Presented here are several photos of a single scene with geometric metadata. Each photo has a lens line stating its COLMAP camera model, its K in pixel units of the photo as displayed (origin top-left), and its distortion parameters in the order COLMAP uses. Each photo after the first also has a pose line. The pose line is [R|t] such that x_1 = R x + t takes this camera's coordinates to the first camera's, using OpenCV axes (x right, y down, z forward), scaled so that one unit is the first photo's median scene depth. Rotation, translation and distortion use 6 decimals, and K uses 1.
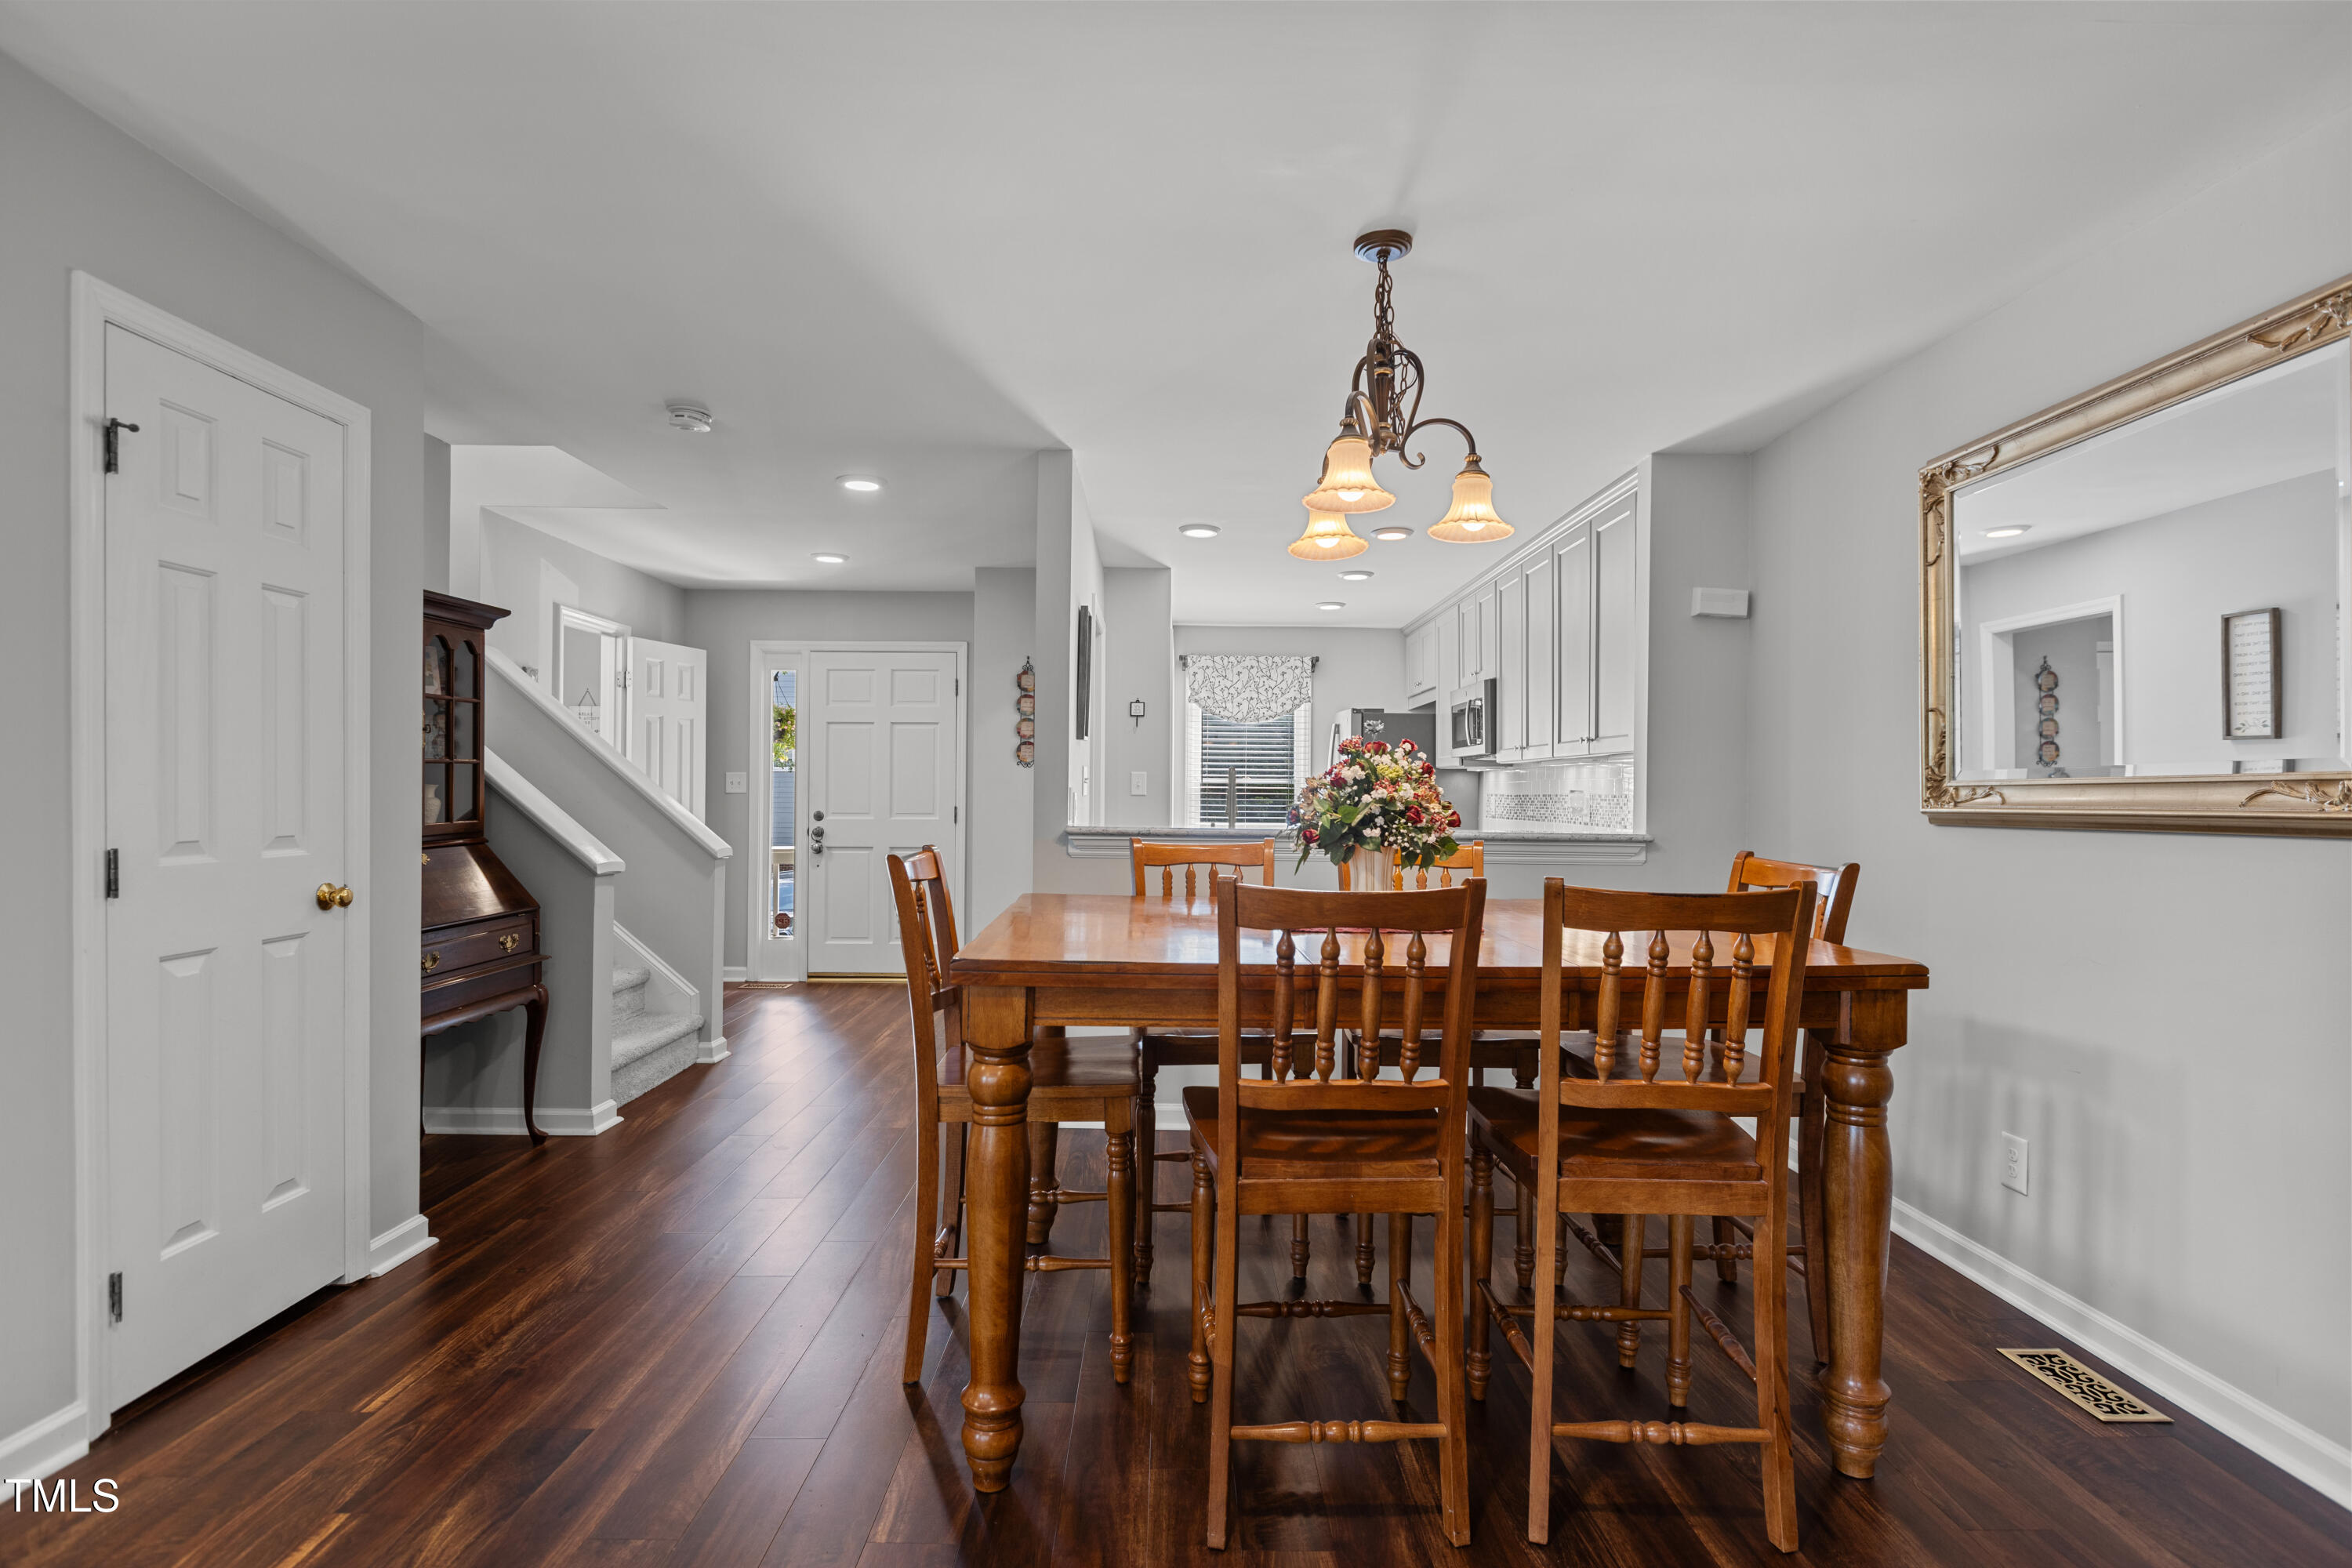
lens RADIAL K [[1136.4, 0, 1175.4], [0, 1136.4, 788.3], [0, 0, 1]] dist [0.001032, -0.001995]
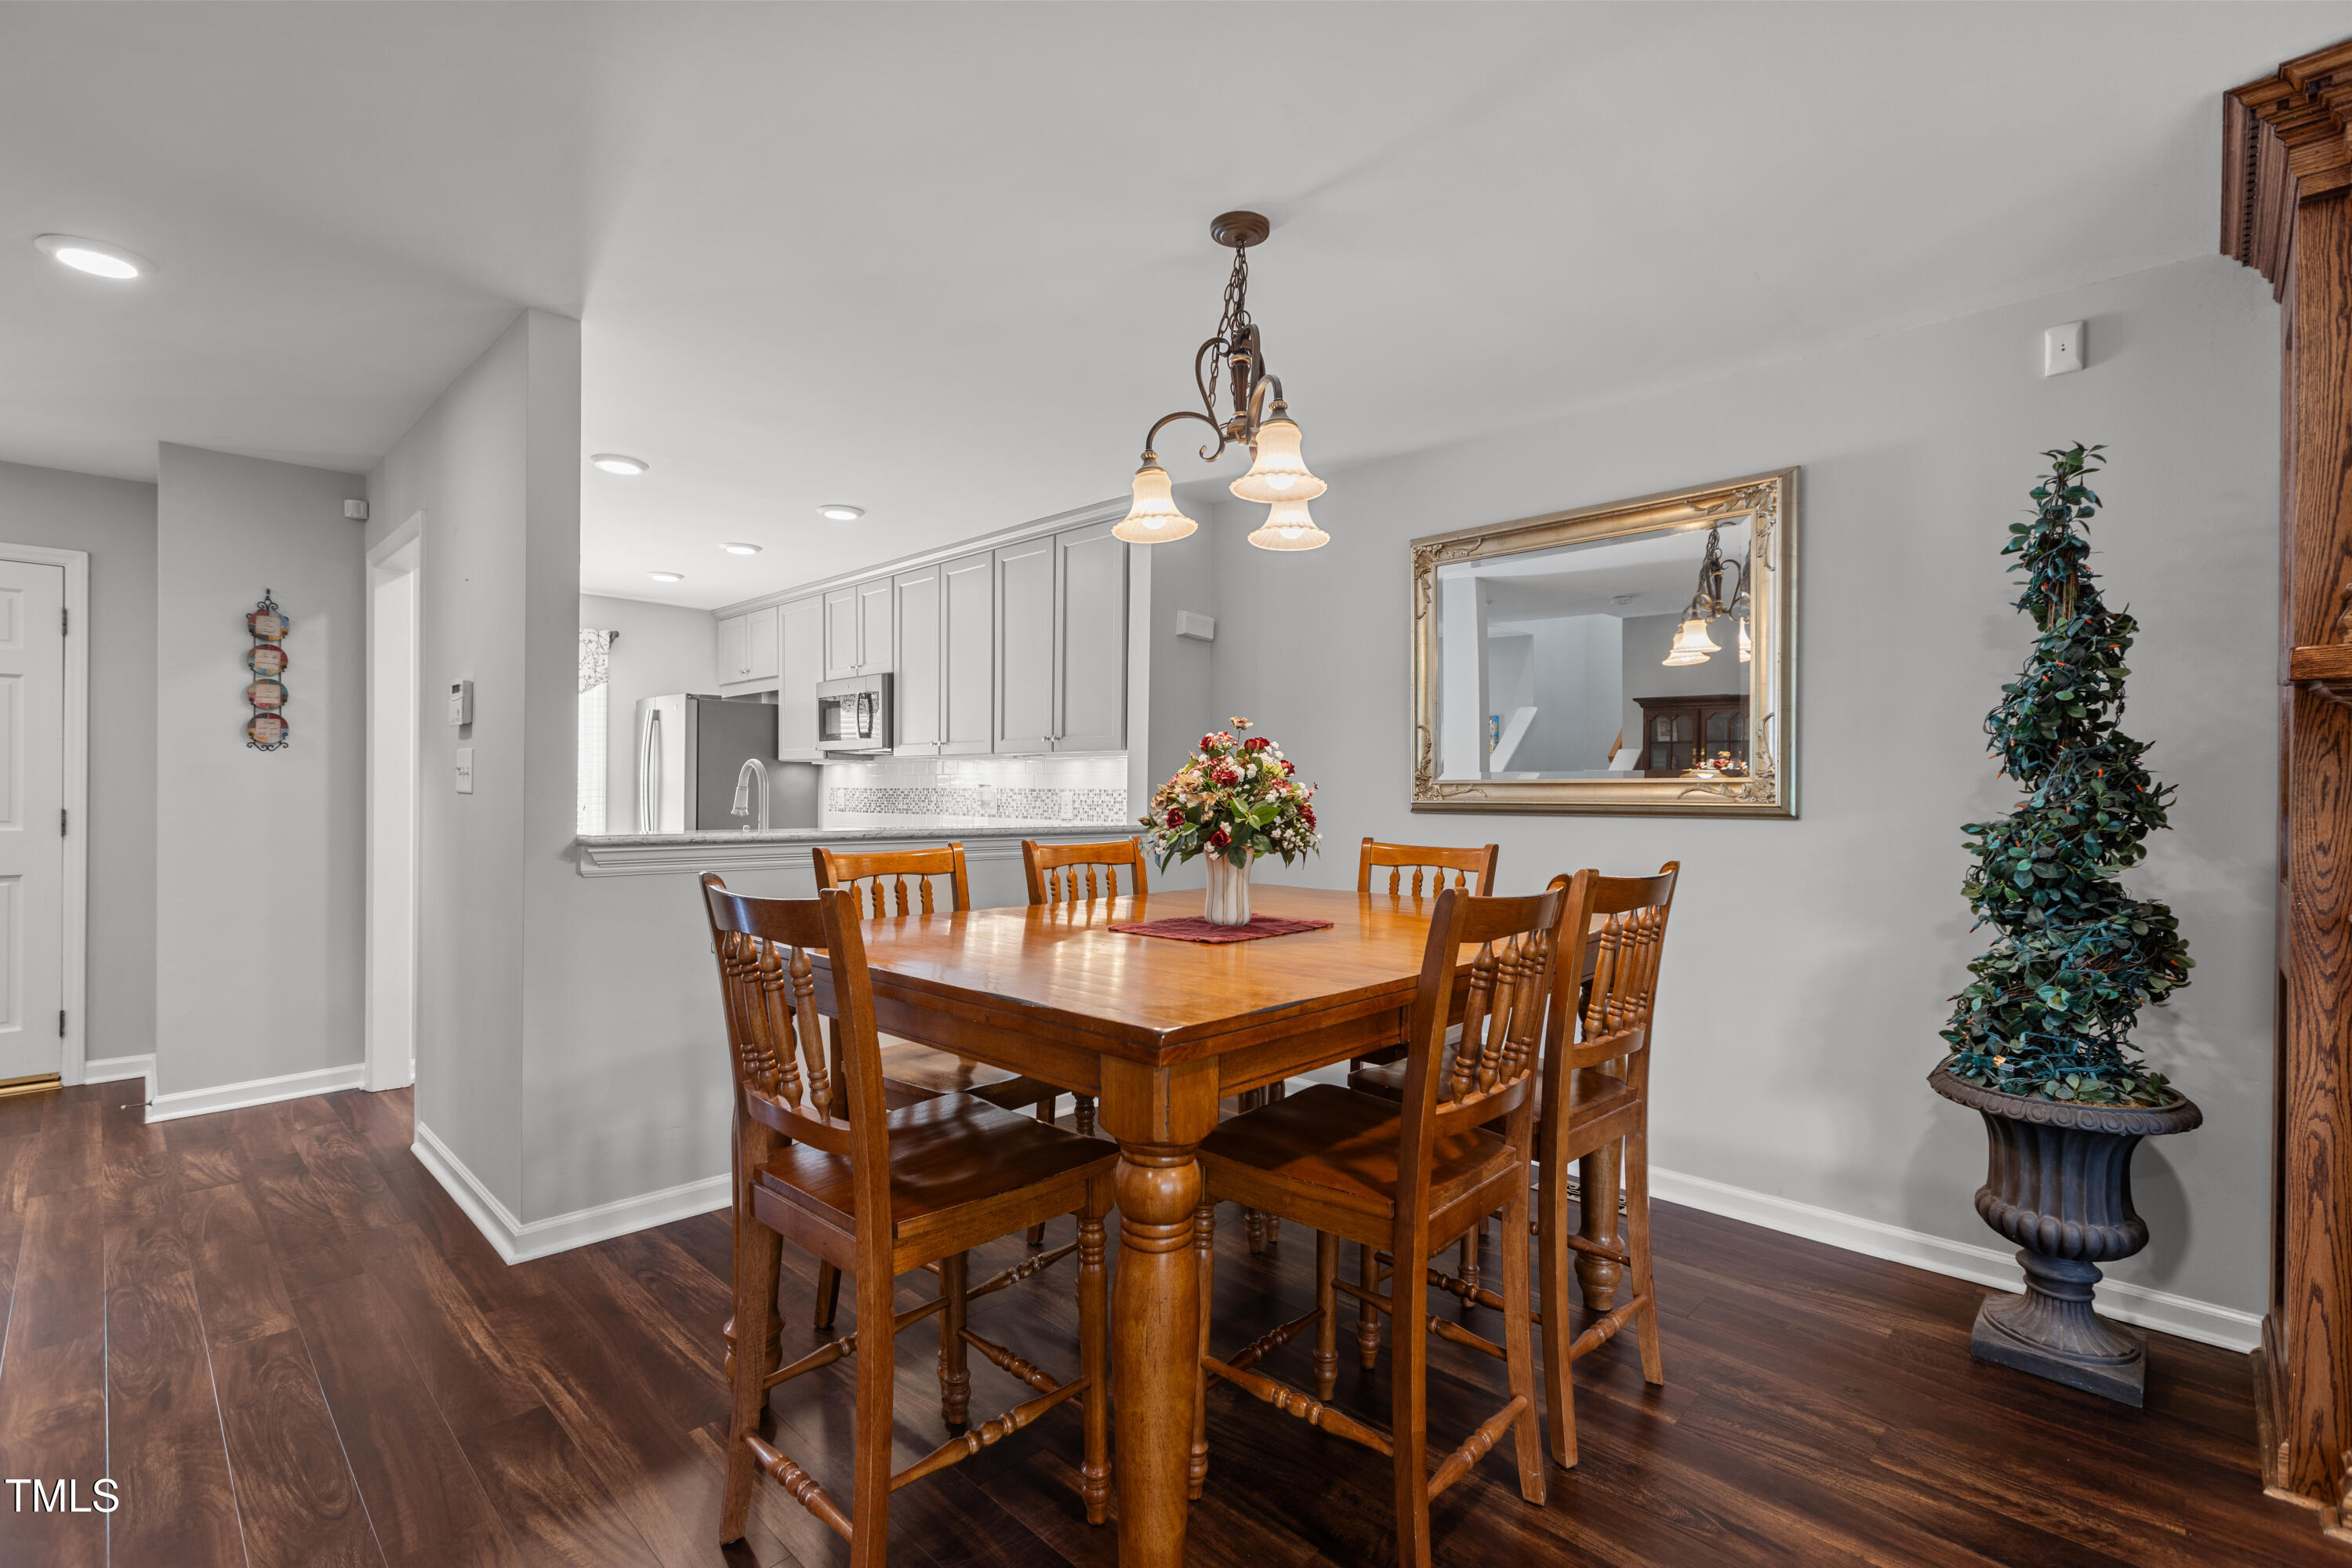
lens RADIAL K [[1048.8, 0, 1182.7], [0, 1048.8, 787.3], [0, 0, 1]] dist [0.003893, -0.002482]
pose [[0.696213, -0.002023, 0.717833, -0.339749], [-0.002952, 0.999980, 0.005681, -0.002998], [-0.717829, -0.006075, 0.696193, 0.277282]]
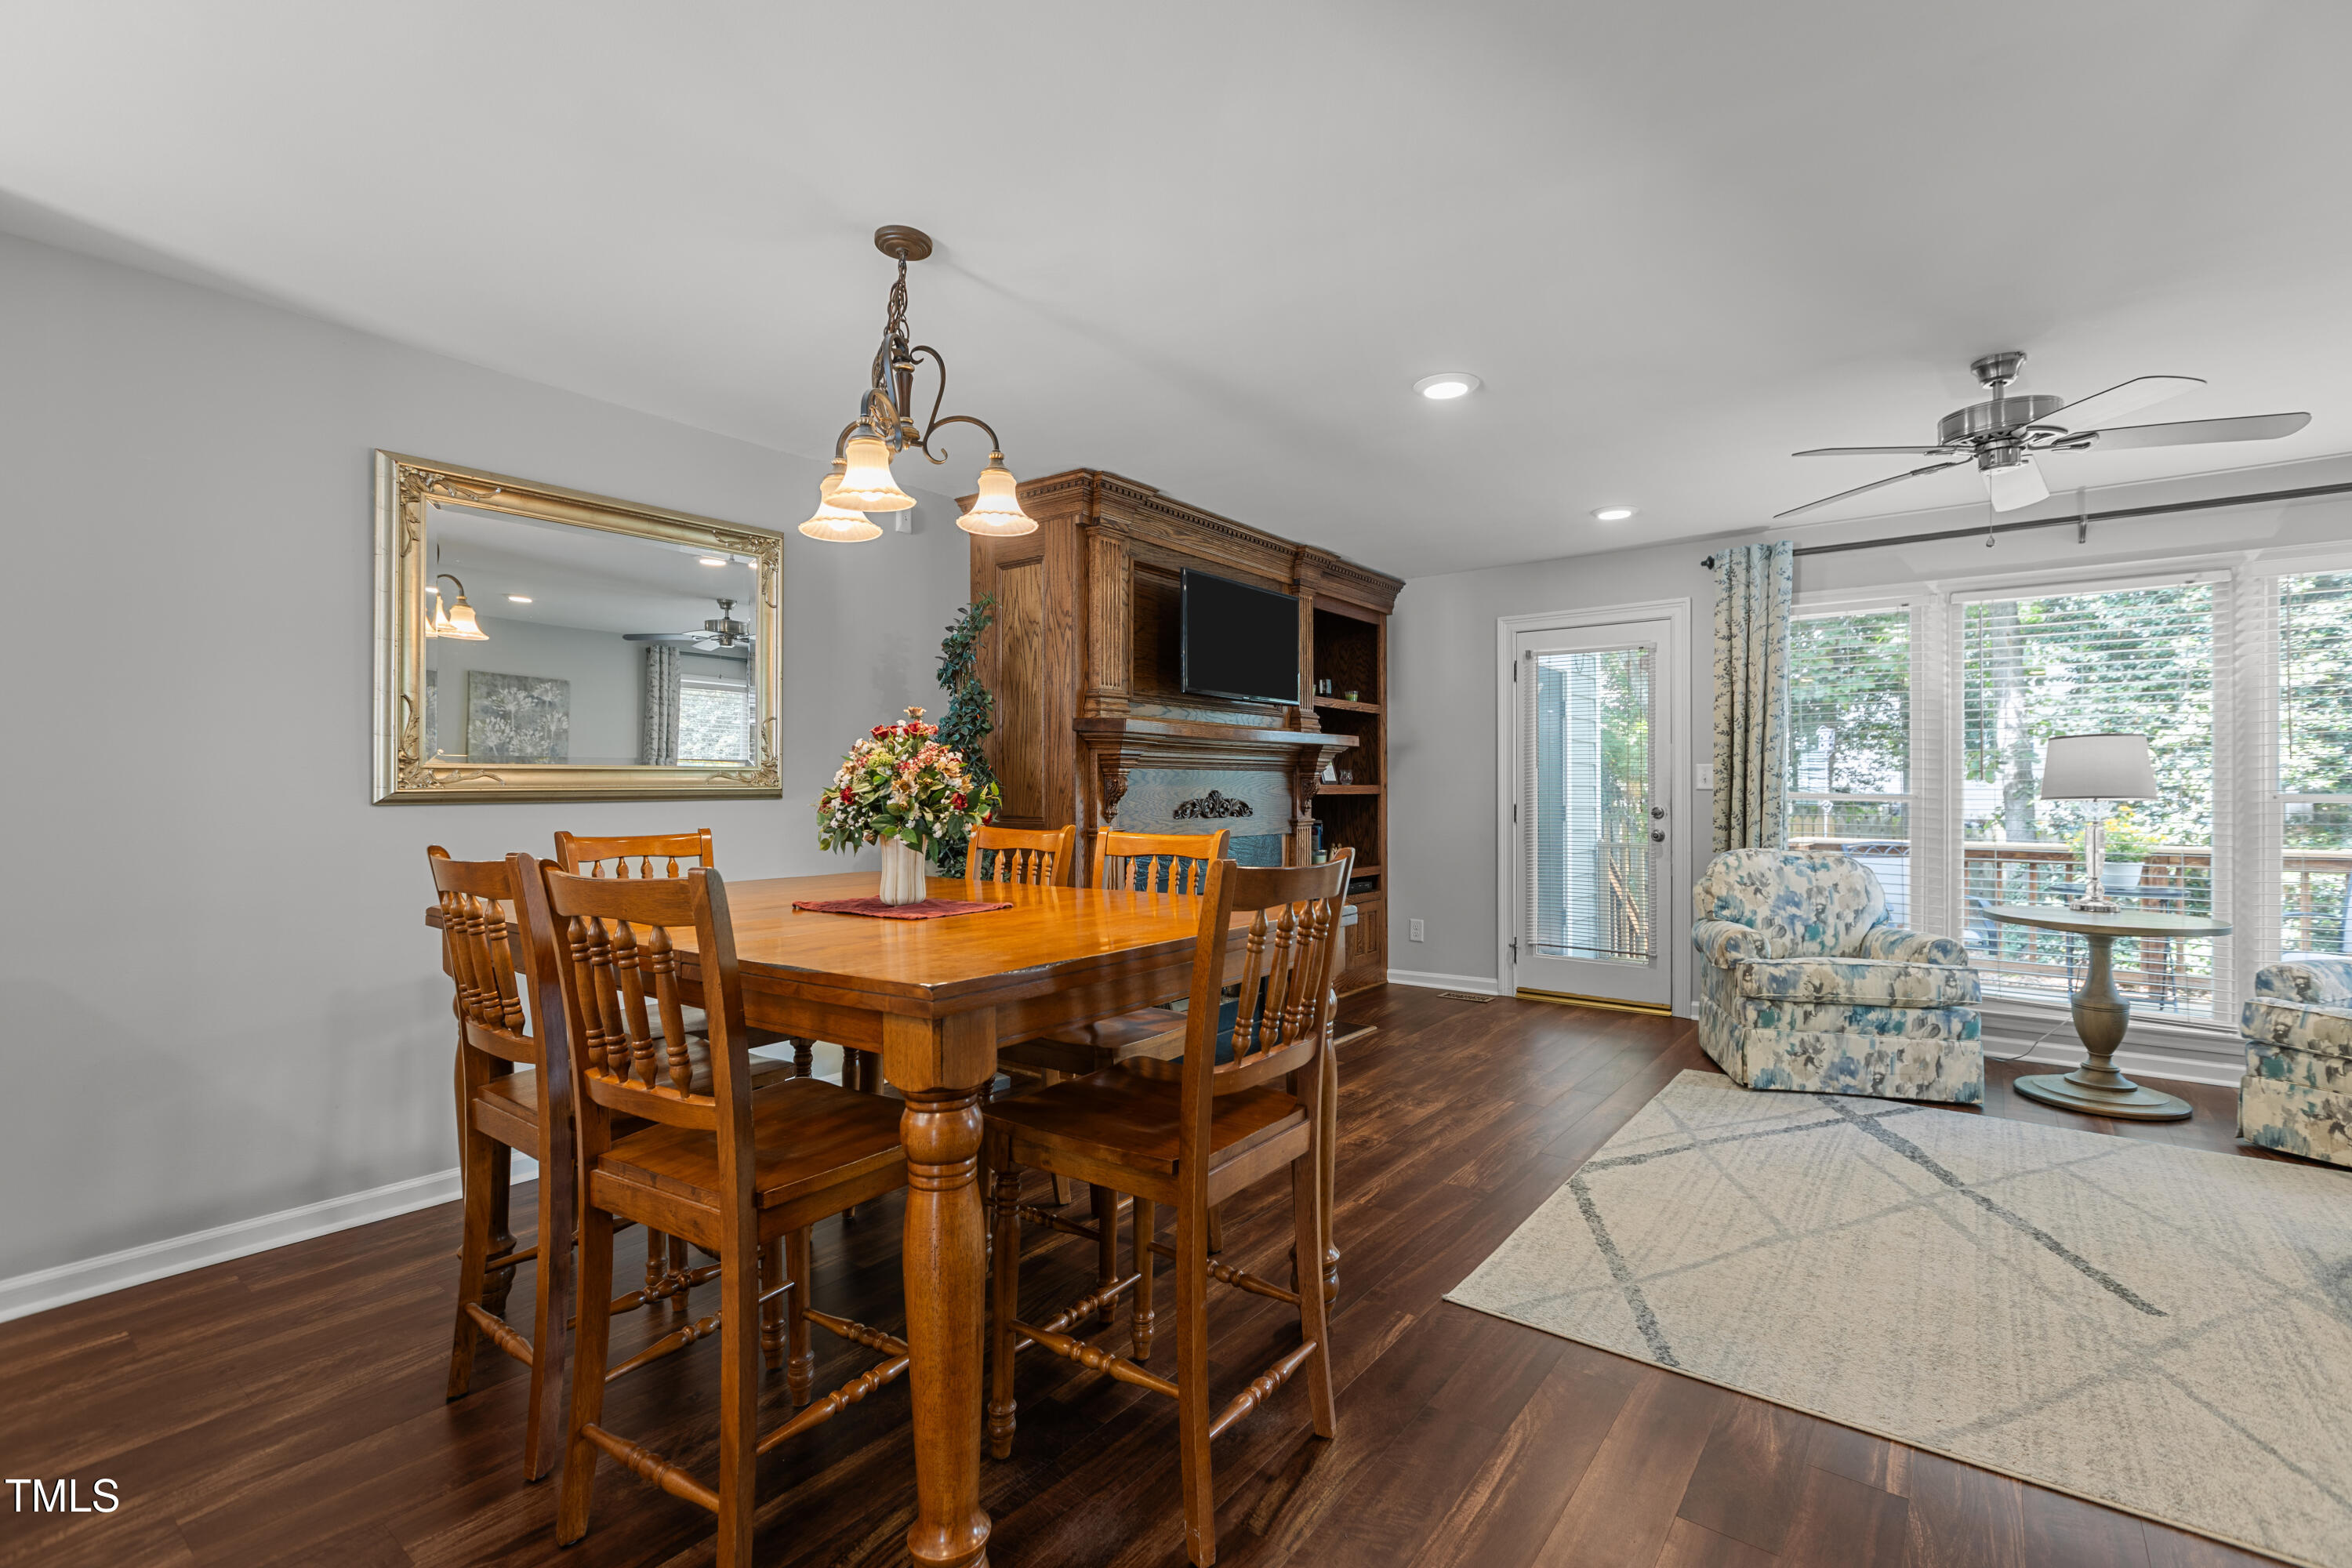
lens RADIAL K [[1048.8, 0, 1176.5], [0, 1048.8, 779.3], [0, 0, 1]] dist [0.003893, -0.002482]
pose [[-0.789105, -0.004337, 0.614243, -0.403645], [-0.008731, 0.999953, -0.004157, 0.005177], [-0.614196, -0.008643, -0.789106, 1.080482]]
